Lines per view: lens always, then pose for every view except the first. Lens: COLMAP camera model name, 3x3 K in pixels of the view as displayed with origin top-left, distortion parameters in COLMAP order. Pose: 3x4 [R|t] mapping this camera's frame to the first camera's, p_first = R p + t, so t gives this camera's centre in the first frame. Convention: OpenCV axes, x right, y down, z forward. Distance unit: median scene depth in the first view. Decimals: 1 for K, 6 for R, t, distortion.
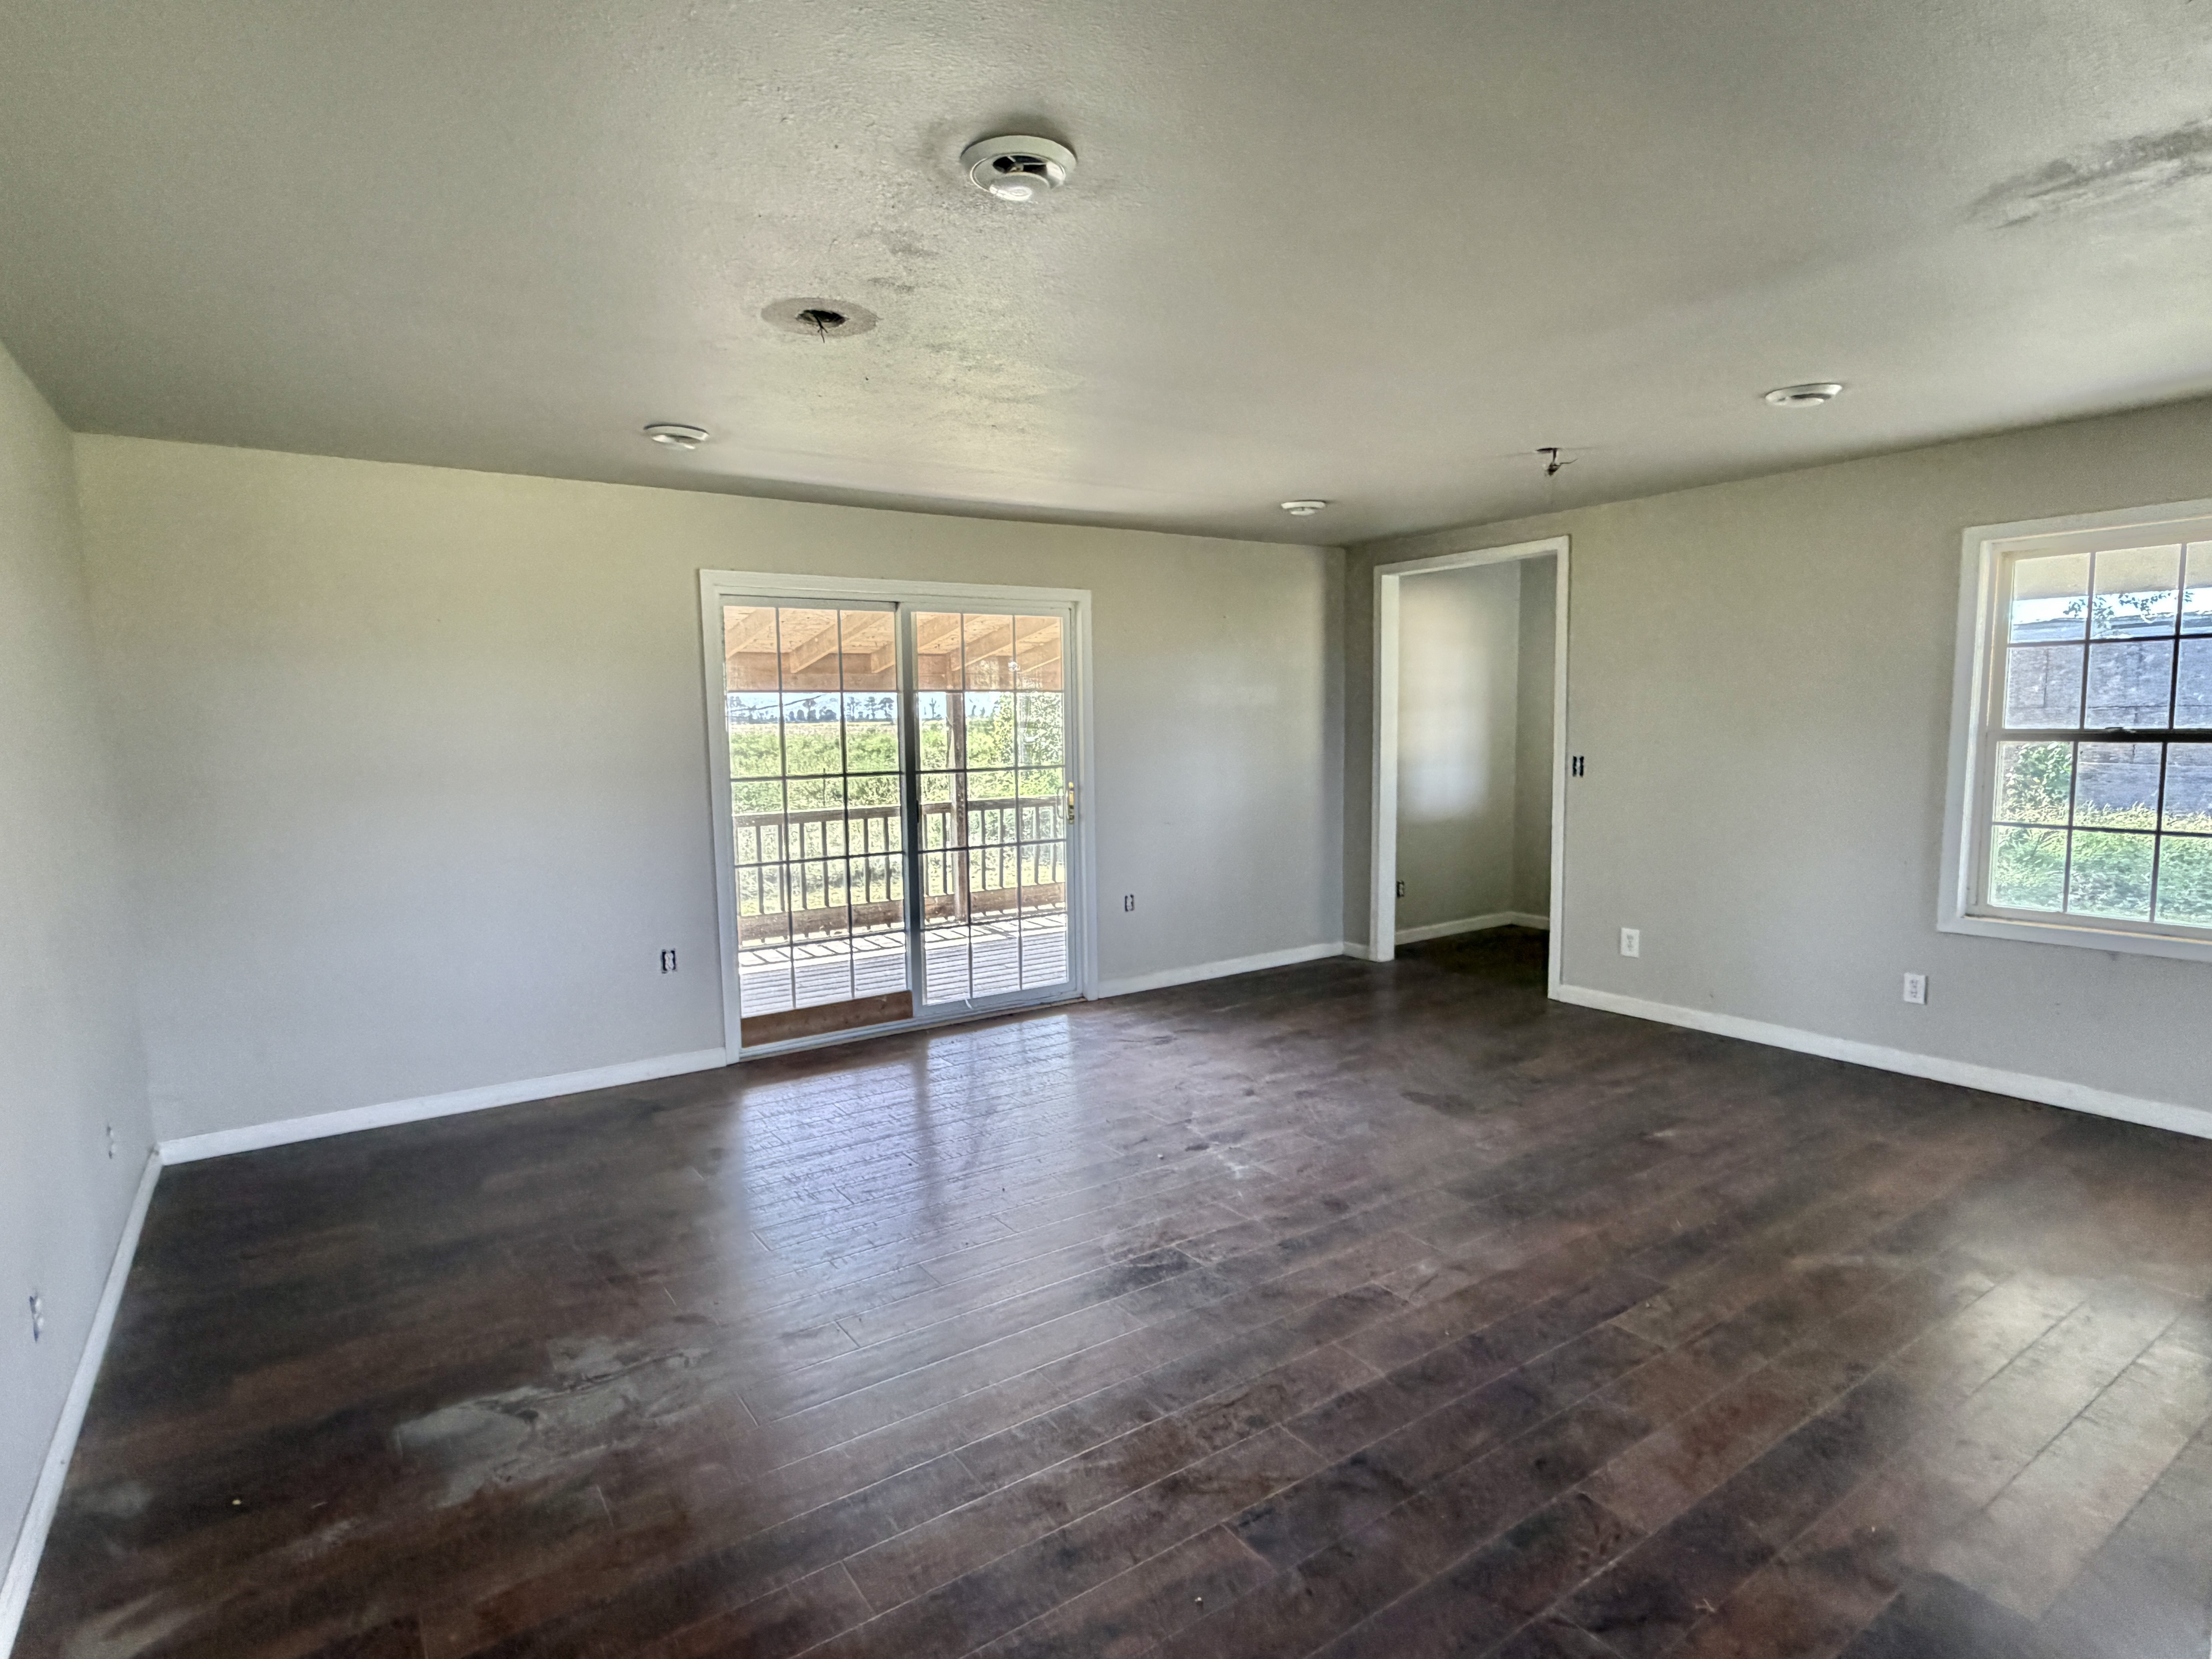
lens RADIAL K [[1173.6, 0, 1098.6], [0, 1173.6, 830.4], [0, 0, 1]] dist [0.000791, 0.000249]
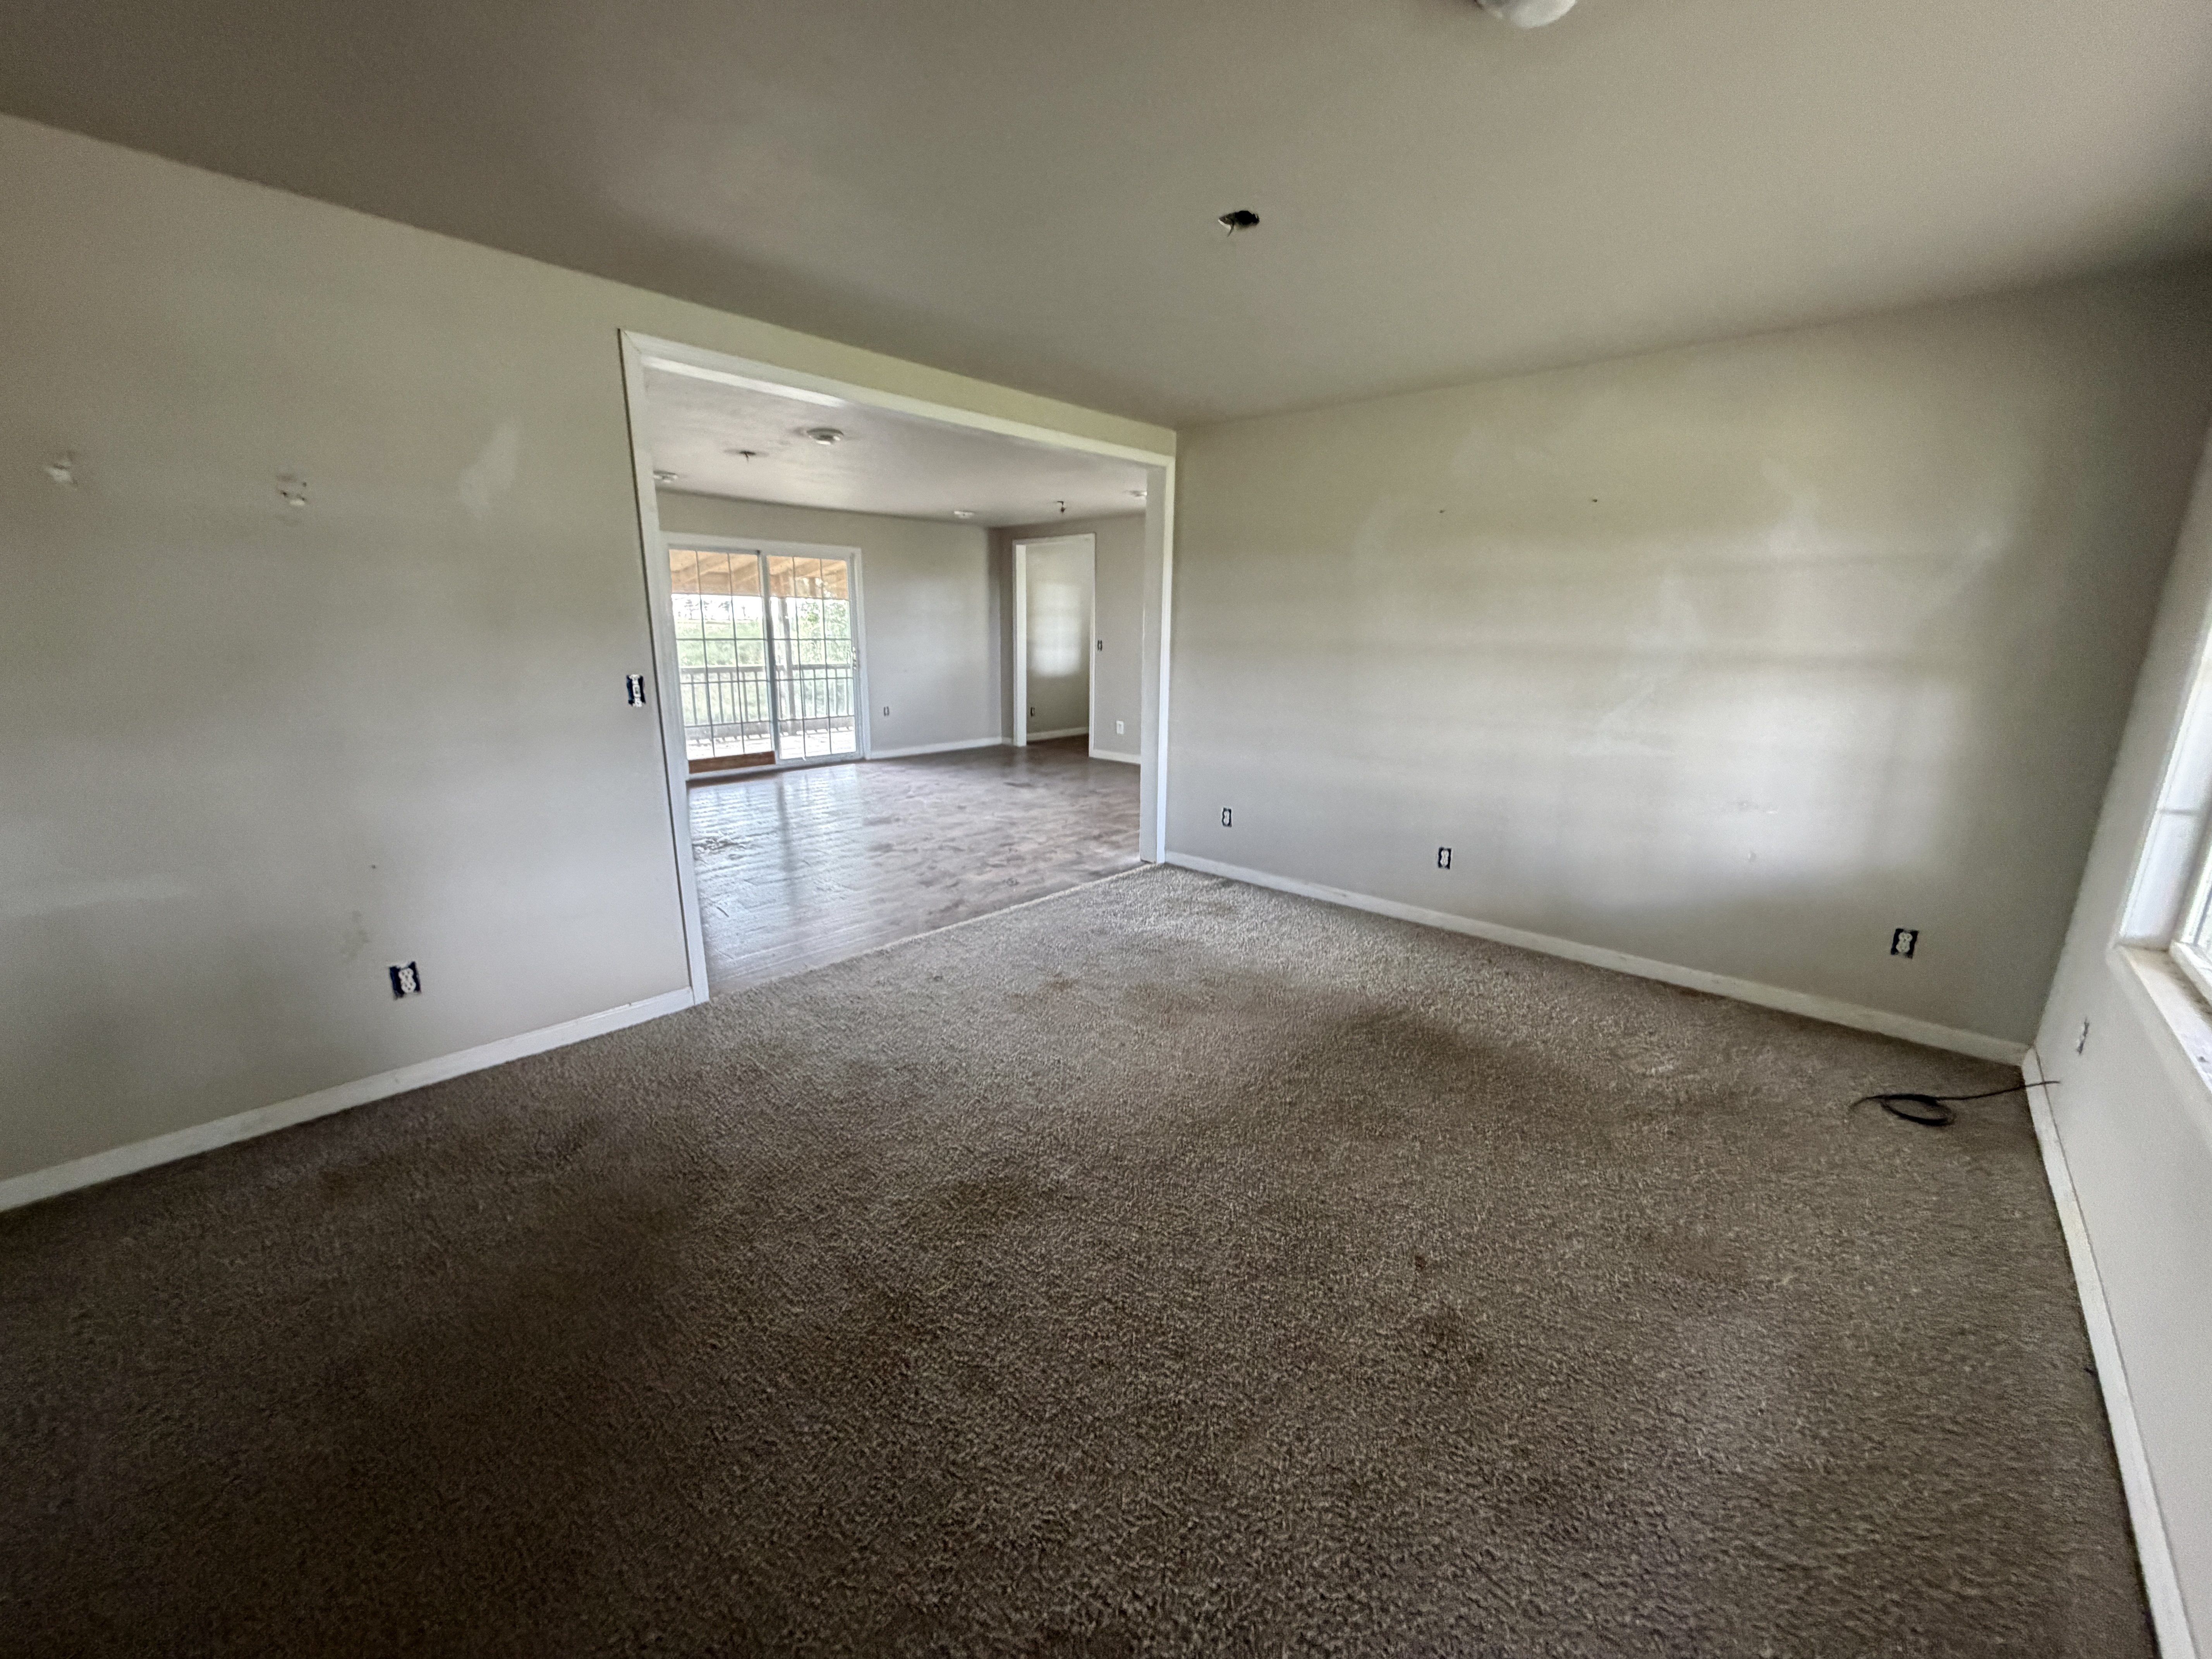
lens RADIAL K [[882.0, 0, 1097.9], [0, 882.0, 829.6], [0, 0, 1]] dist [0.002411, 0.000006]
pose [[0.972725, -0.023921, 0.230723, 0.036070], [-0.006747, 0.991329, 0.131227, 0.089001], [-0.231862, -0.129204, 0.964130, -0.776936]]
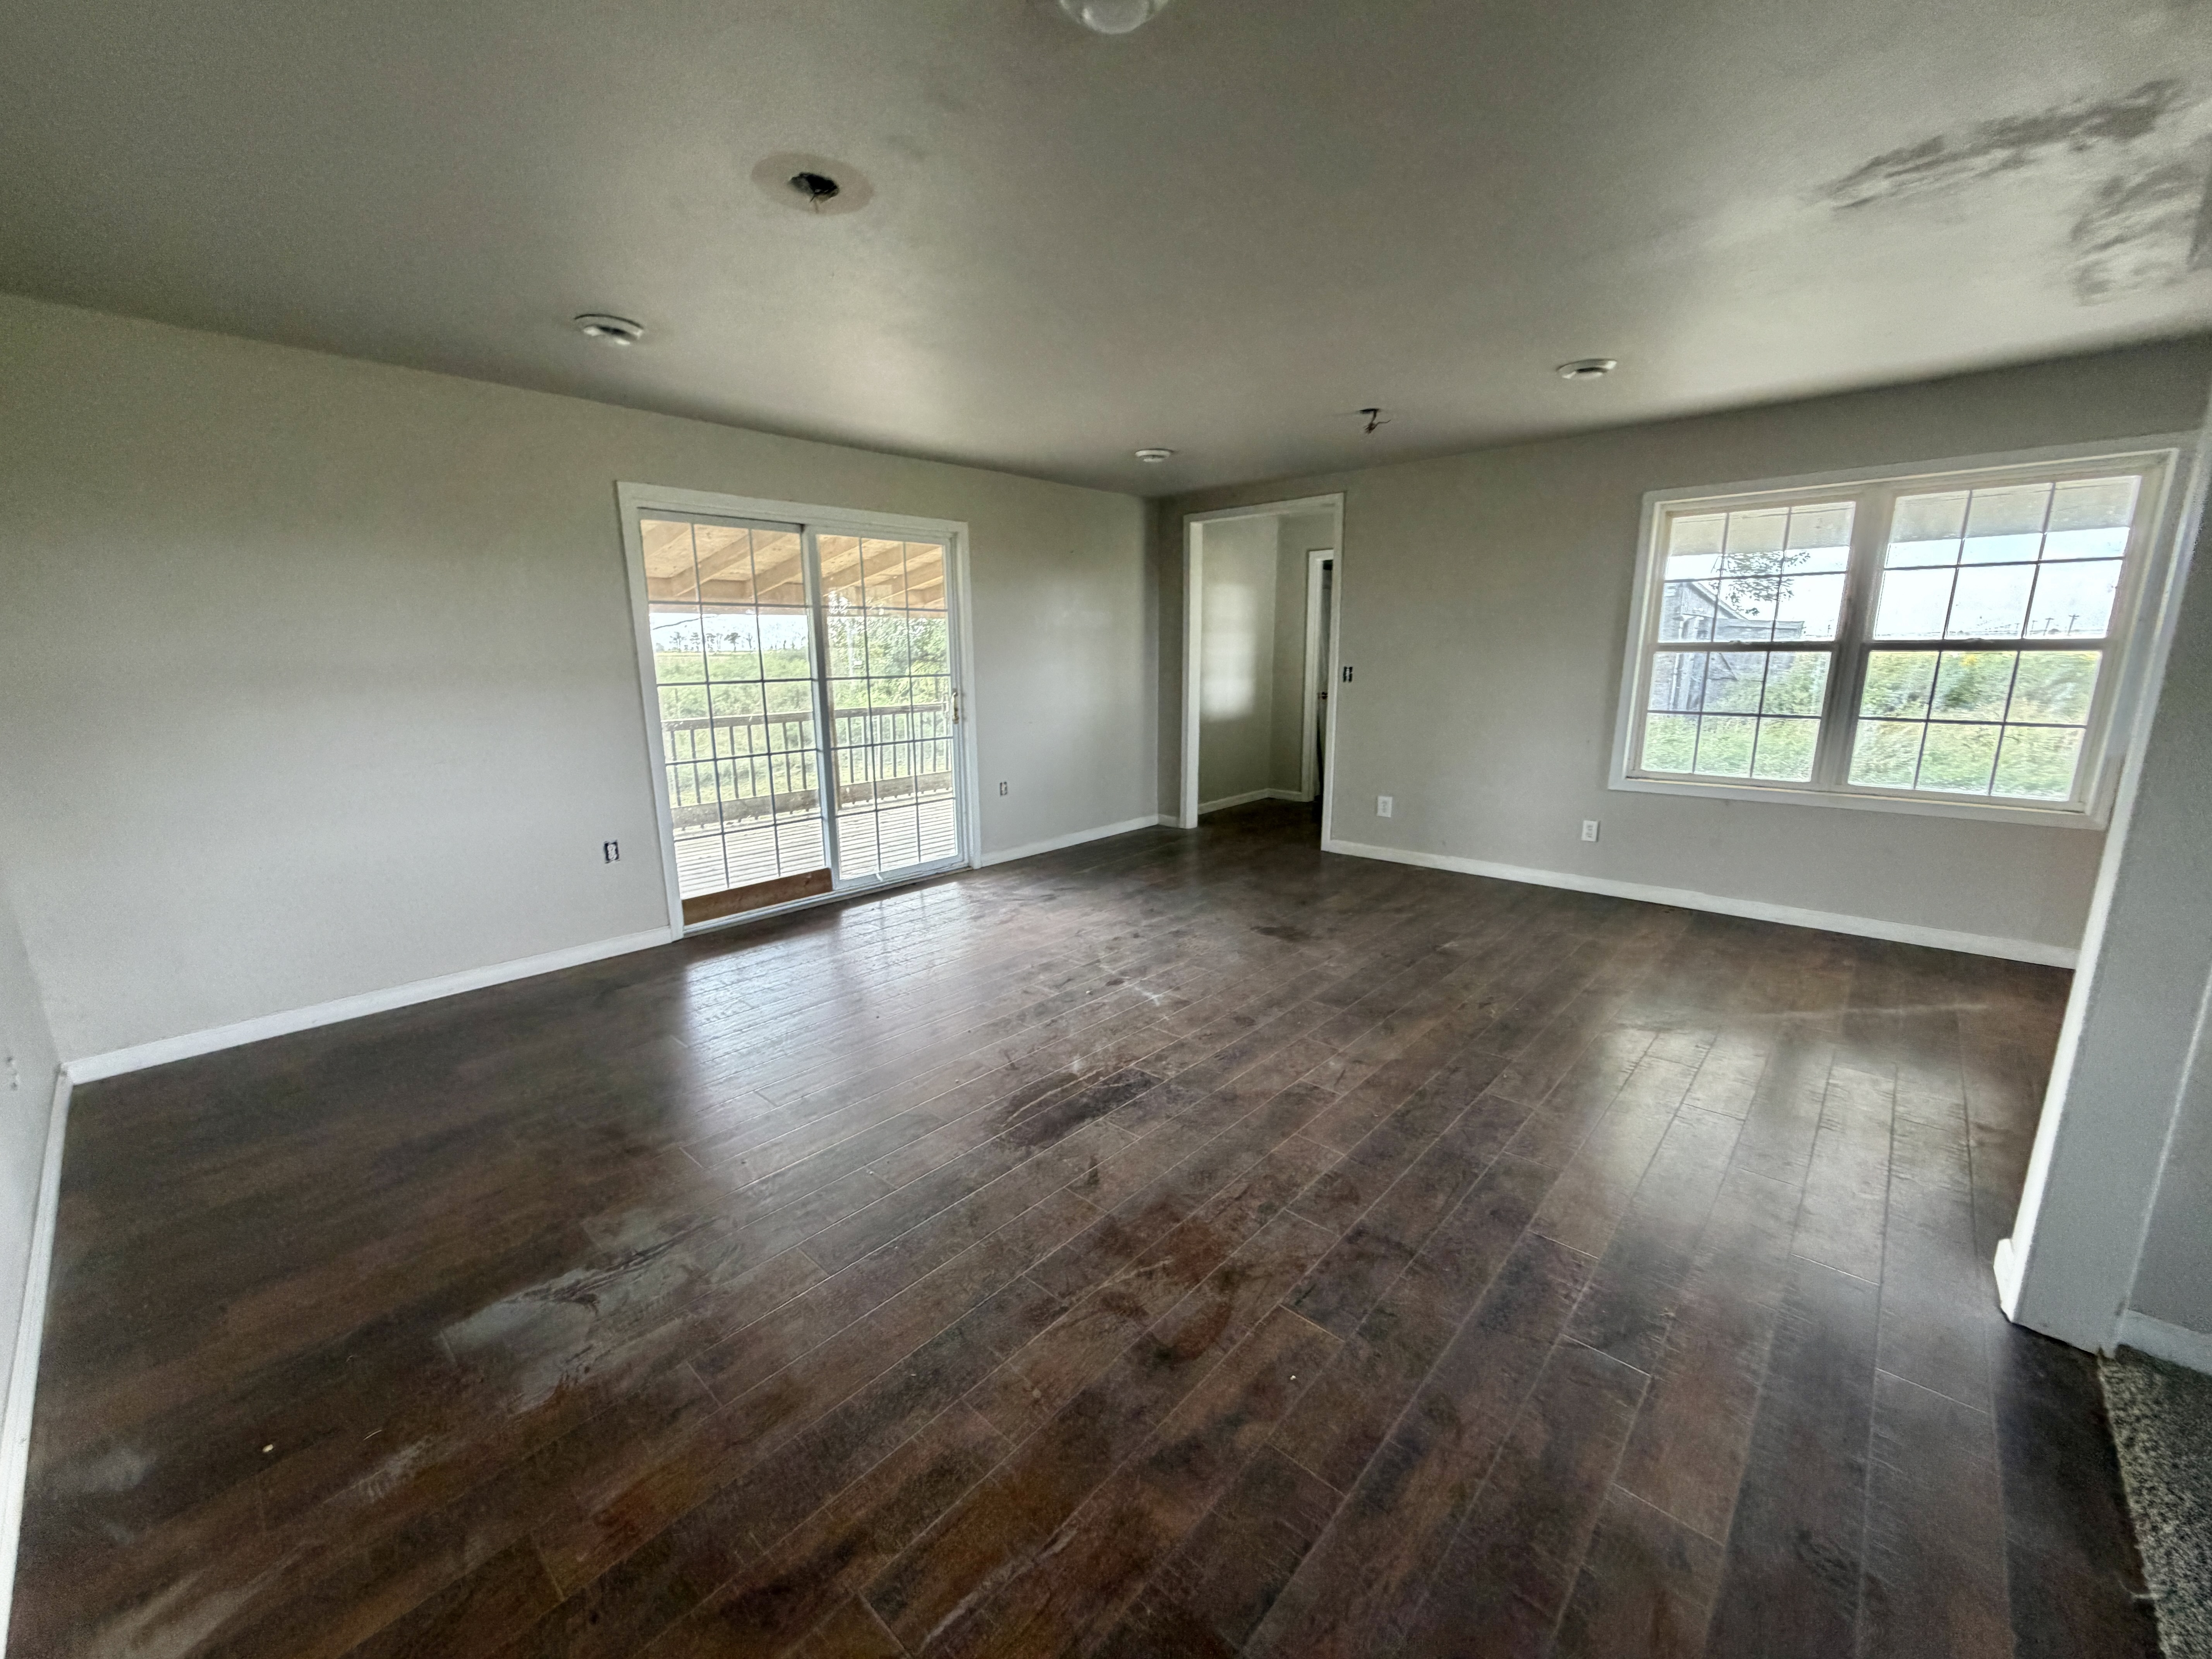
lens RADIAL K [[882.0, 0, 1097.9], [0, 882.0, 829.6], [0, 0, 1]] dist [0.002411, 0.000006]
pose [[0.973818, -0.039454, 0.223879, -0.123537], [0.016140, 0.994338, 0.105027, 0.013355], [-0.226755, -0.098664, 0.968941, 0.118677]]
